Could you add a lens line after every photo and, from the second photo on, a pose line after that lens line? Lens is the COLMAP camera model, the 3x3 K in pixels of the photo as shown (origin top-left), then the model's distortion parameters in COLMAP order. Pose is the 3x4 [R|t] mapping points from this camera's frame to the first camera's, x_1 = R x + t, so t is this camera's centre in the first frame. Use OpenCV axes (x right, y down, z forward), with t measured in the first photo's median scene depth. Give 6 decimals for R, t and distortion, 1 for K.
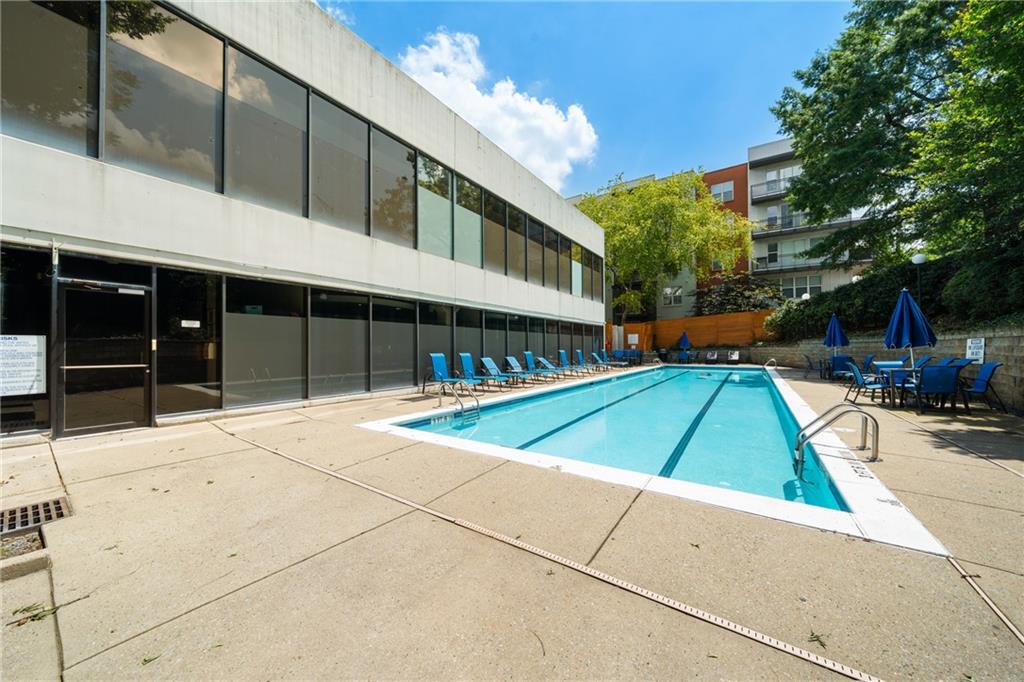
lens RADIAL K [[348.1, 0, 511.3], [0, 348.1, 348.8], [0, 0, 1]] dist [-0.006177, -0.000068]
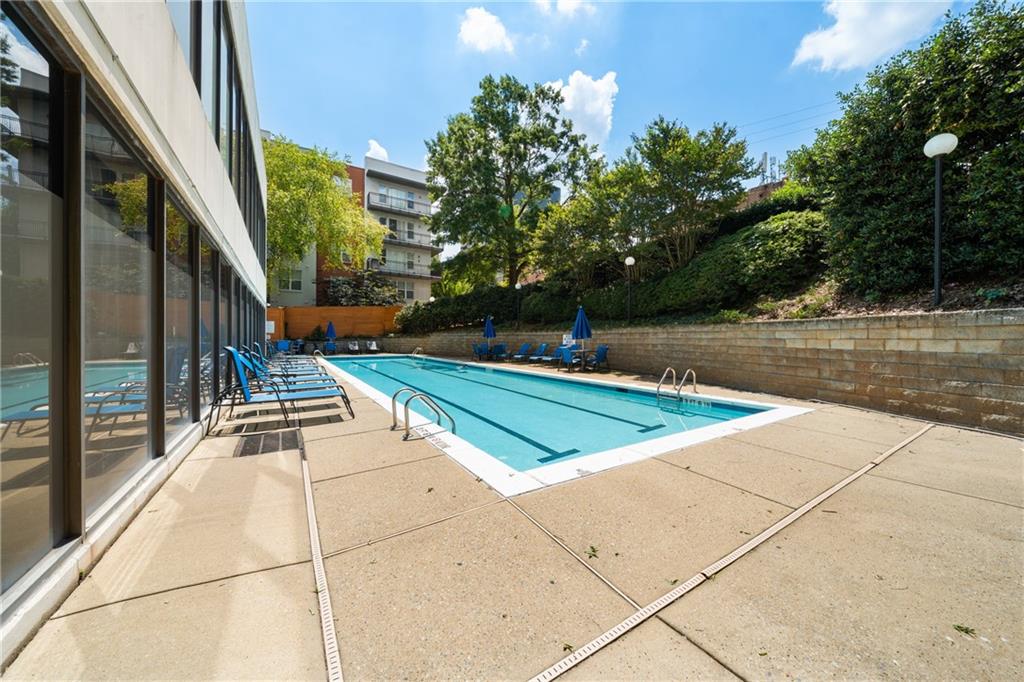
lens RADIAL K [[351.3, 0, 512.0], [0, 351.3, 341.0], [0, 0, 1]] dist [-0.001047, -0.000093]
pose [[0.390712, -0.001380, 0.920512, -0.193327], [-0.002143, 0.999995, 0.002408, 0.001325], [-0.920511, -0.002913, 0.390707, 0.173367]]
